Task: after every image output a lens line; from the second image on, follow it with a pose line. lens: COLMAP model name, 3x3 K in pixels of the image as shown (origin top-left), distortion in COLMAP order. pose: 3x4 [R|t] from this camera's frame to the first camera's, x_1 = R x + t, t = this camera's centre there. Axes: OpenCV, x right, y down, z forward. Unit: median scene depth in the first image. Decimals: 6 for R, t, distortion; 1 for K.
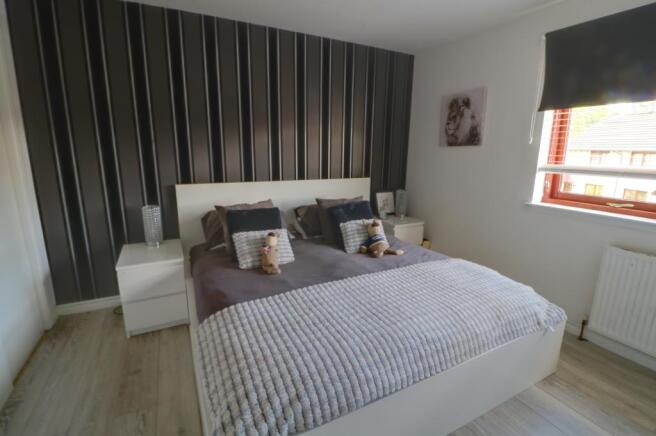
lens RADIAL K [[304.5, 0, 328.0], [0, 304.5, 218.0], [0, 0, 1]] dist [-0.023978, -0.000171]
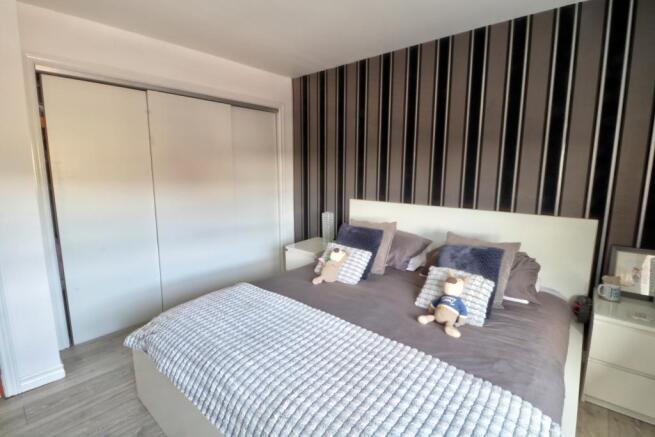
lens RADIAL K [[304.0, 0, 327.5], [0, 304.0, 218.5], [0, 0, 1]] dist [-0.023978, -0.000171]
pose [[0.390219, 0.129822, -0.911524, 0.459723], [-0.212575, 0.975965, 0.047997, -0.058165], [0.895847, 0.175038, 0.408437, 0.352124]]
